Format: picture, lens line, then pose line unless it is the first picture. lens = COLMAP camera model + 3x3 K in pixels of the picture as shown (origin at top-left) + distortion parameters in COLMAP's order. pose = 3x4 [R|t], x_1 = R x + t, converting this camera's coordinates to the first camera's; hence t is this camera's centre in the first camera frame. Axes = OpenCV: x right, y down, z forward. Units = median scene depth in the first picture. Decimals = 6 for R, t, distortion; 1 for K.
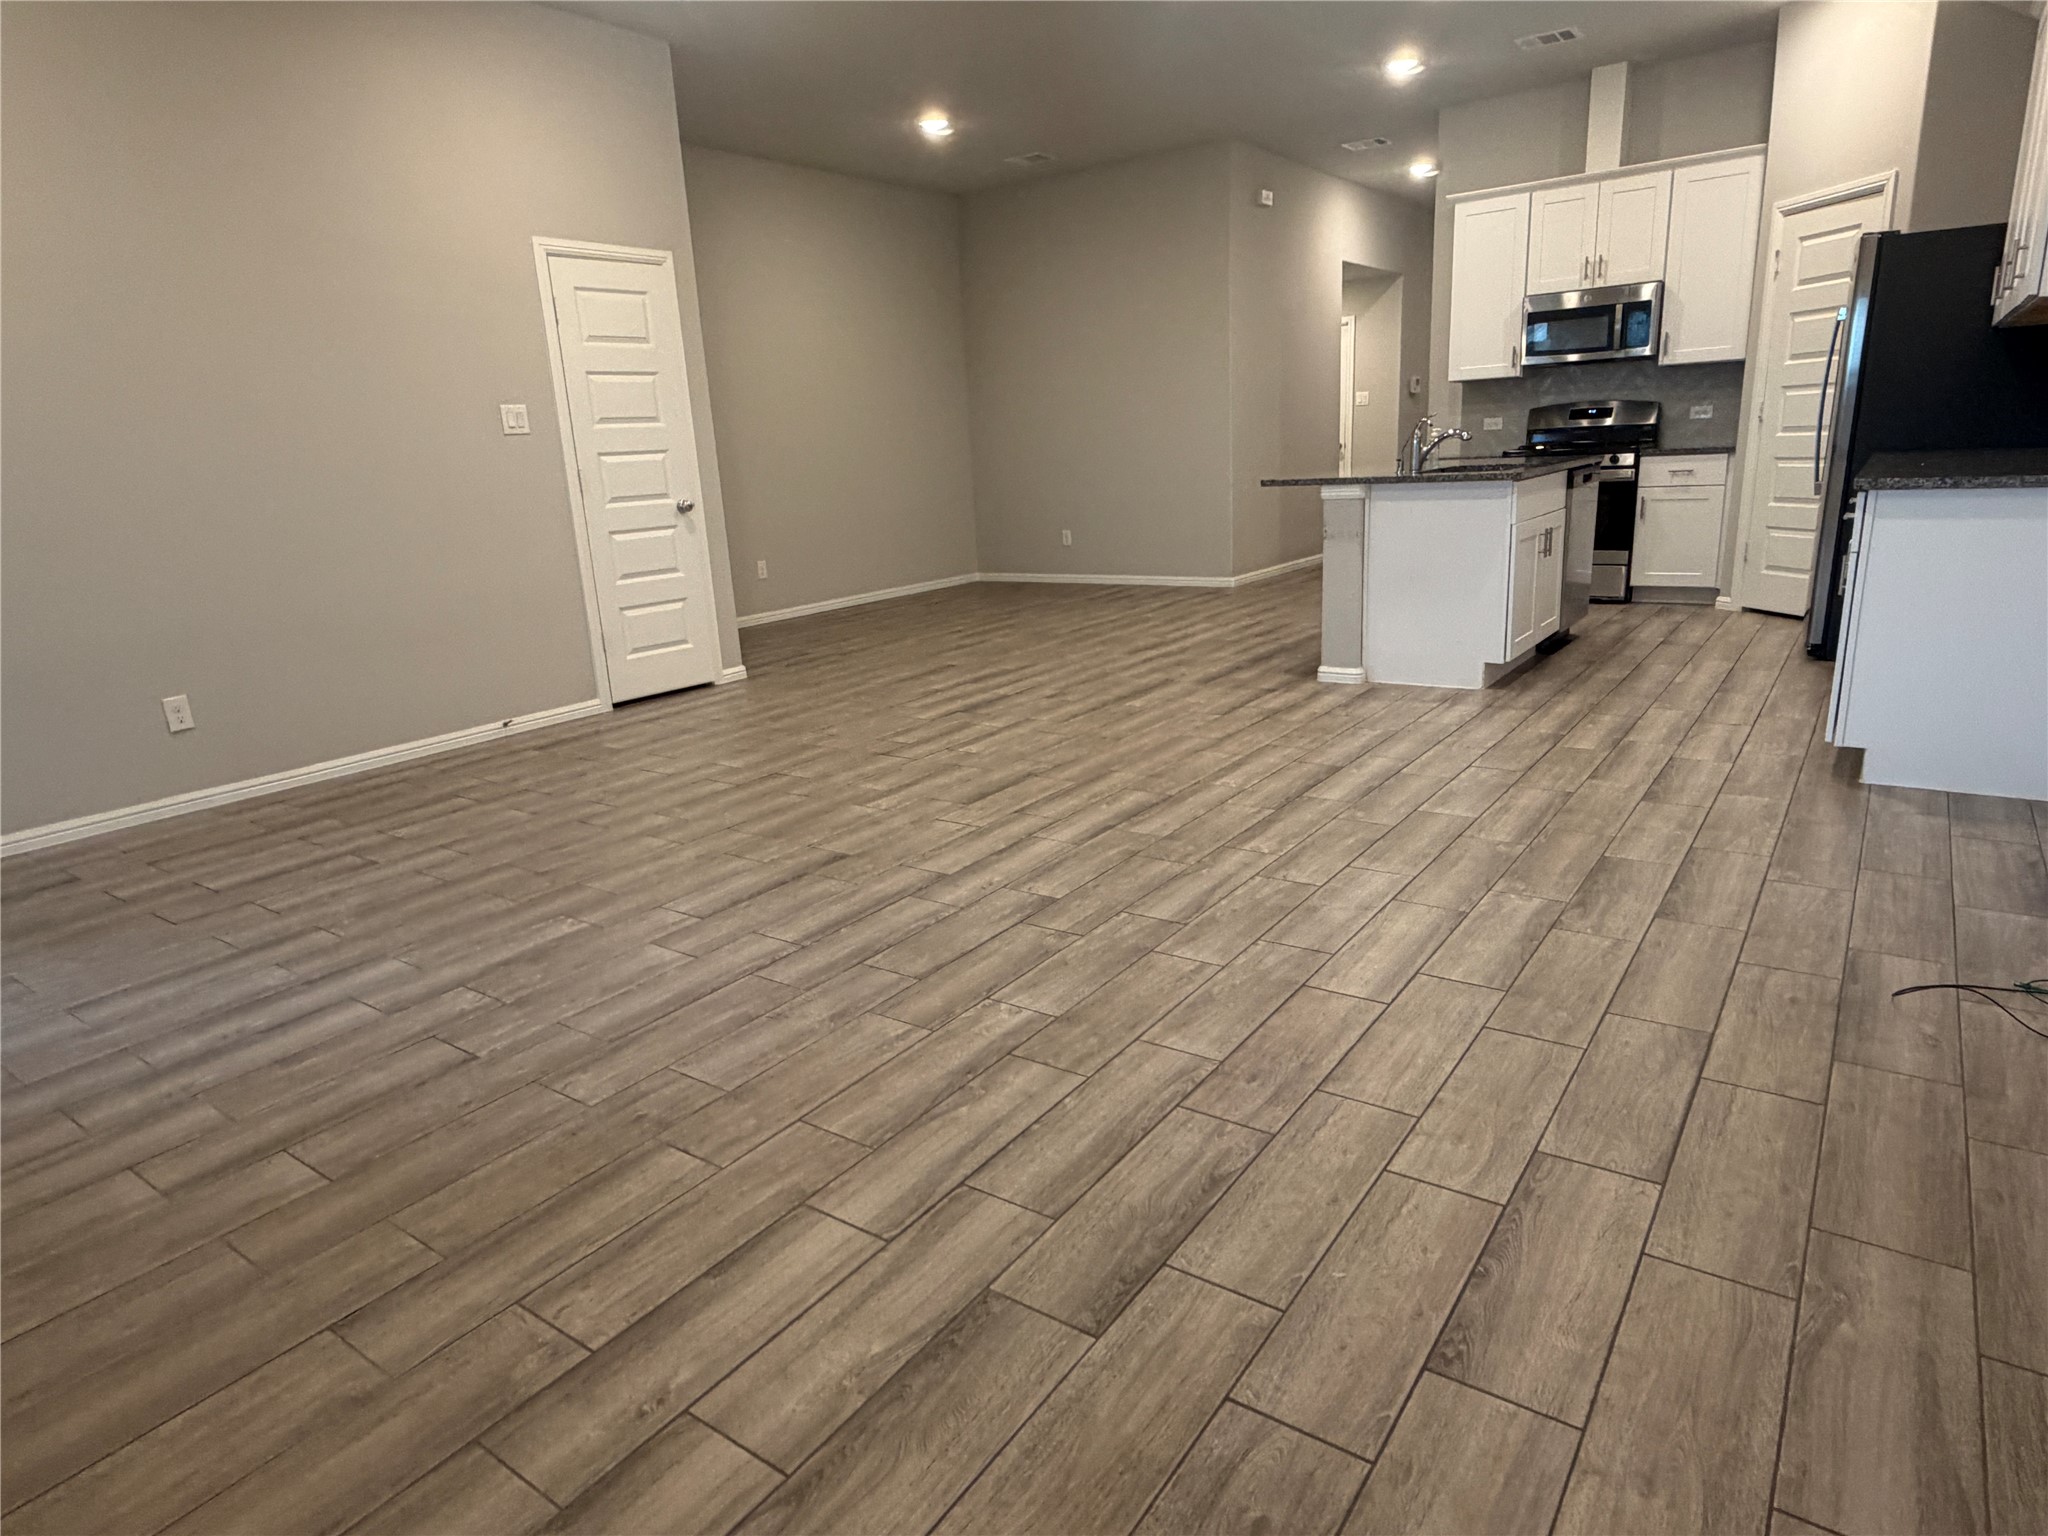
lens RADIAL K [[1197.2, 0, 1022.8], [0, 1197.2, 778.7], [0, 0, 1]] dist [0.000812, 0.001331]
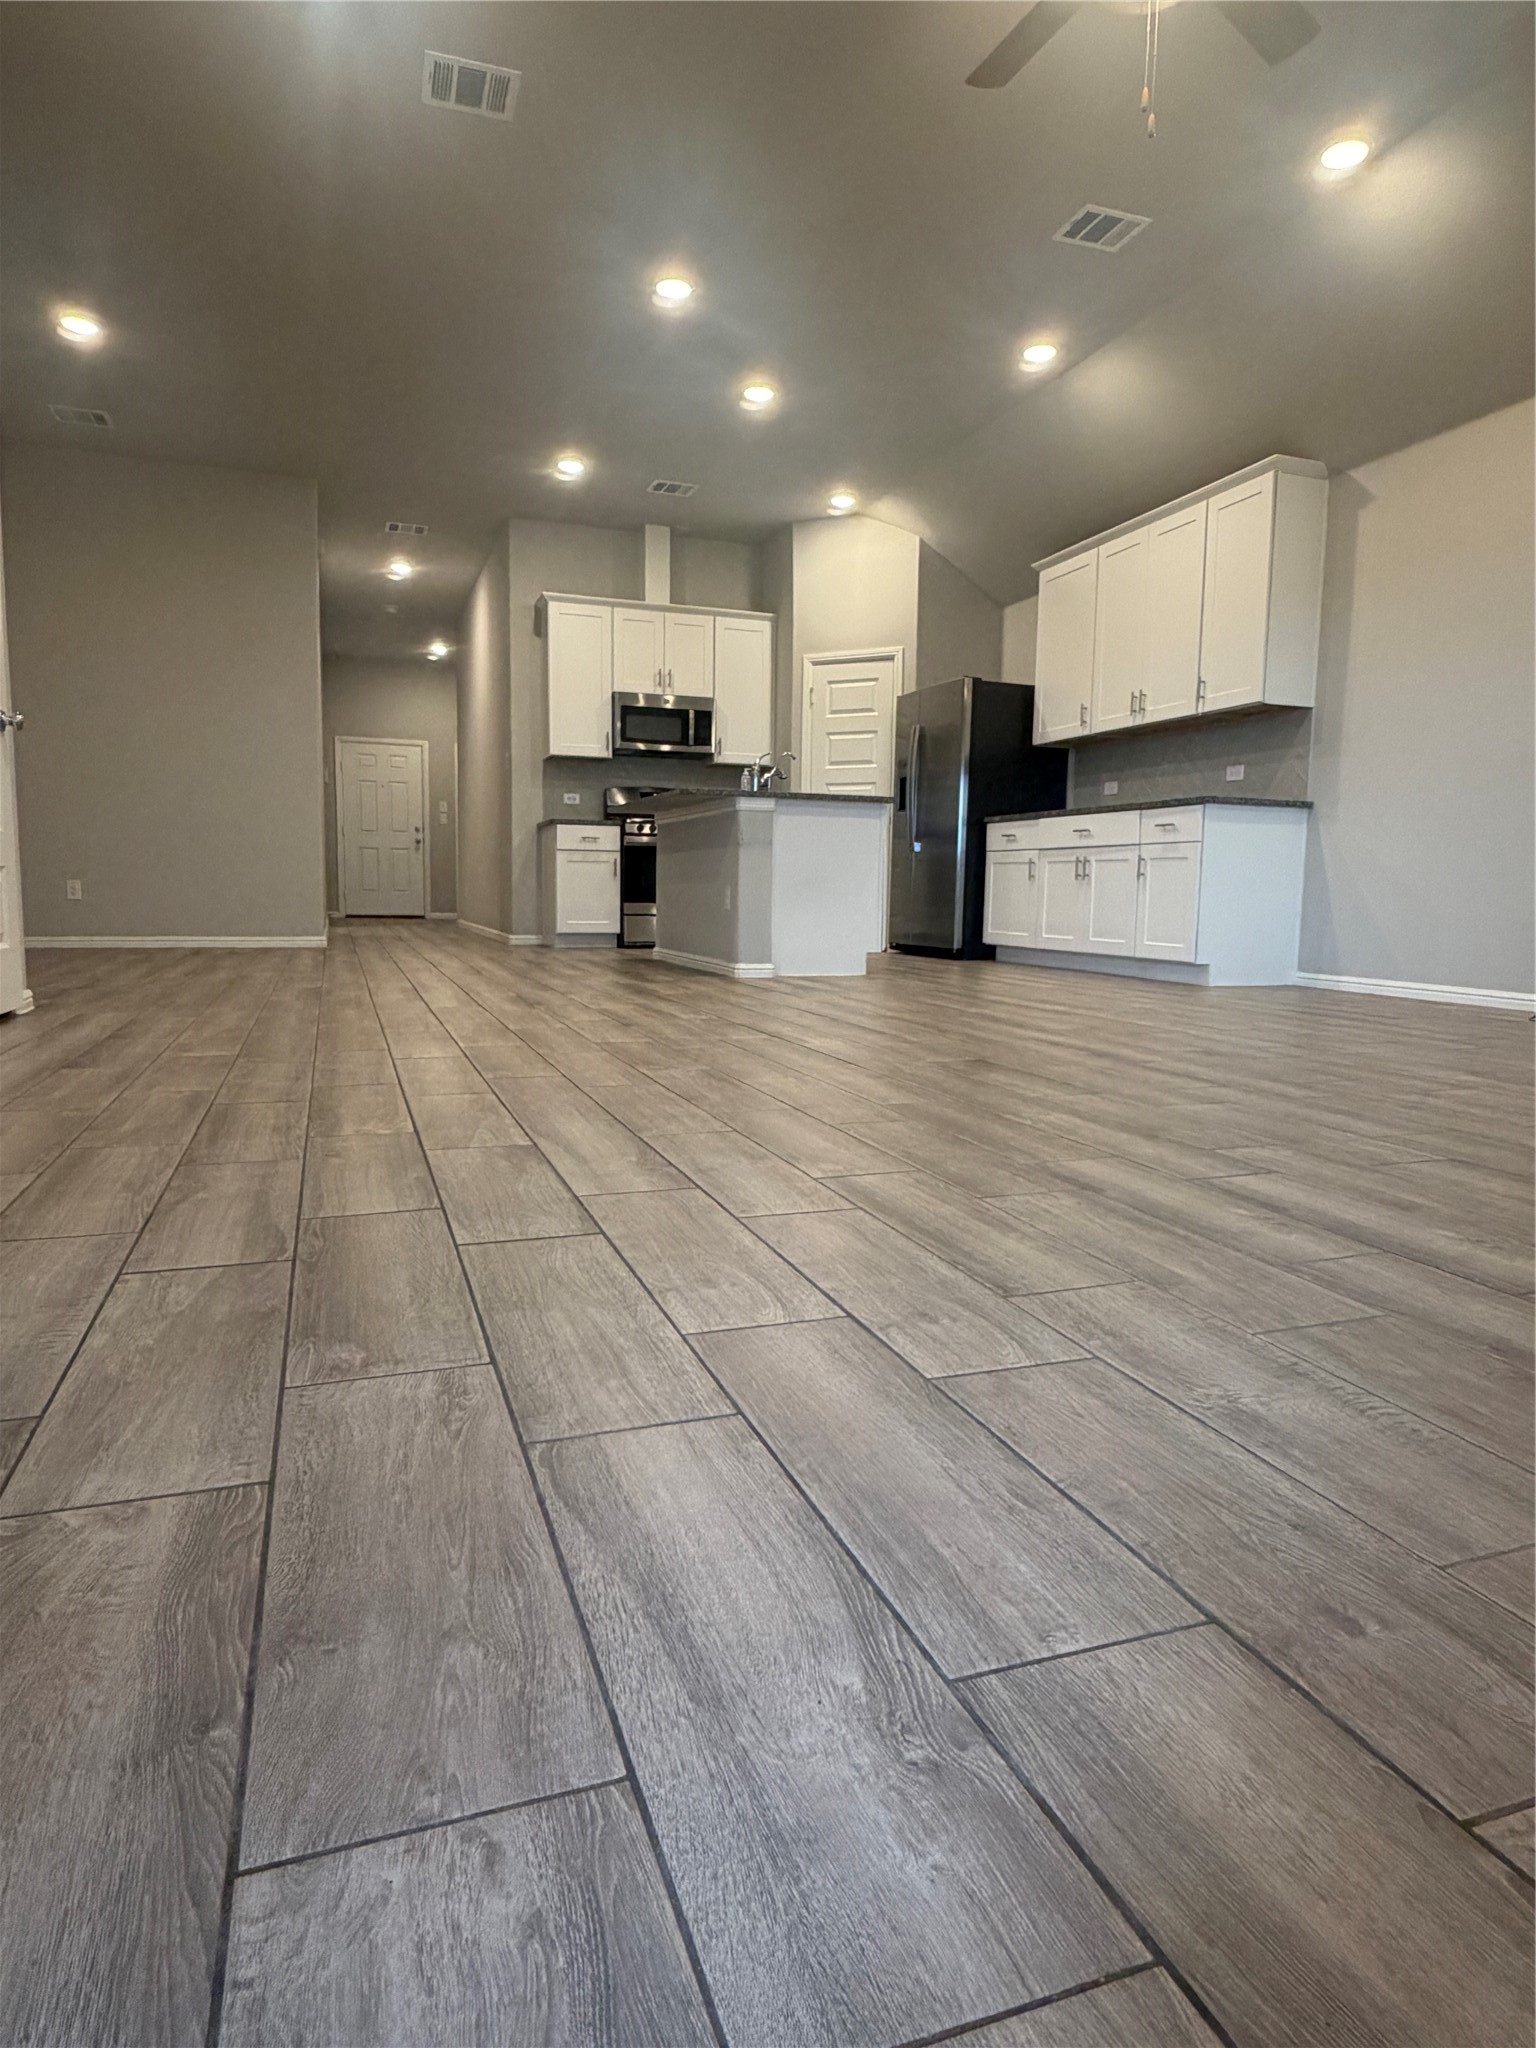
lens RADIAL K [[1197.2, 0, 776.5], [0, 1197.2, 1020.3], [0, 0, 1]] dist [0.000812, 0.001331]
pose [[0.561767, -0.029890, 0.826755, -0.494216], [0.181290, 0.979505, -0.087771, 0.044728], [-0.807187, 0.199190, 0.555673, 0.306277]]
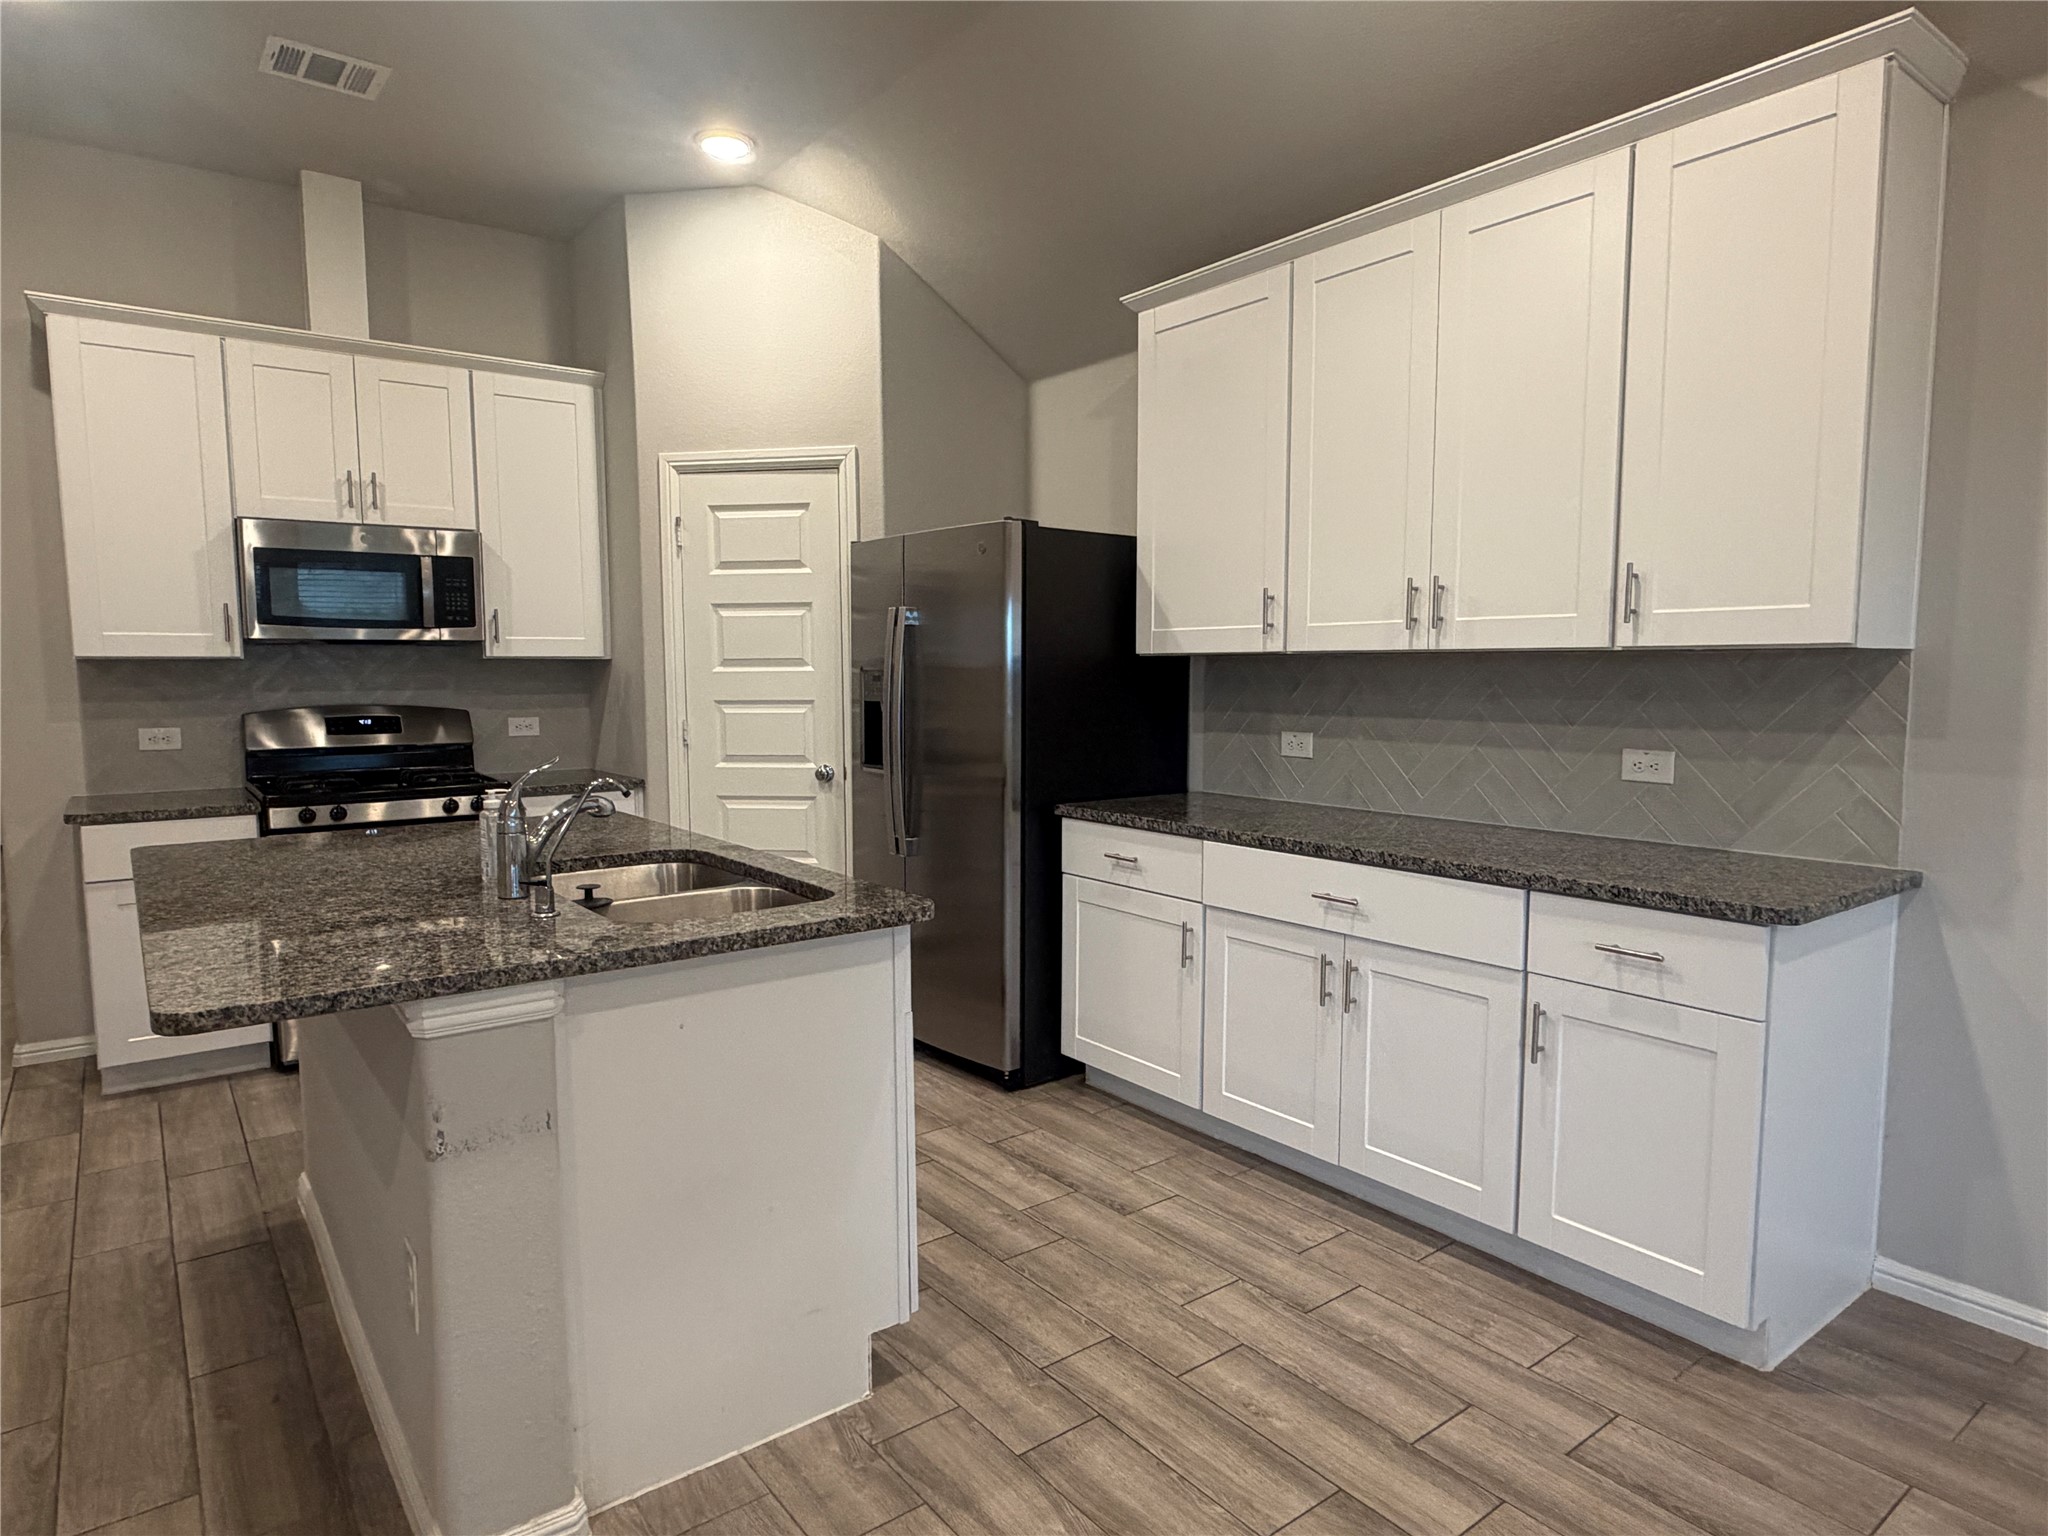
lens RADIAL K [[1197.2, 0, 1022.8], [0, 1197.2, 778.7], [0, 0, 1]] dist [0.000812, 0.001331]
pose [[0.296796, -0.038161, 0.954178, 0.002571], [0.246289, 0.968456, -0.037876, -0.190973], [-0.922634, 0.246245, 0.296832, 0.573025]]
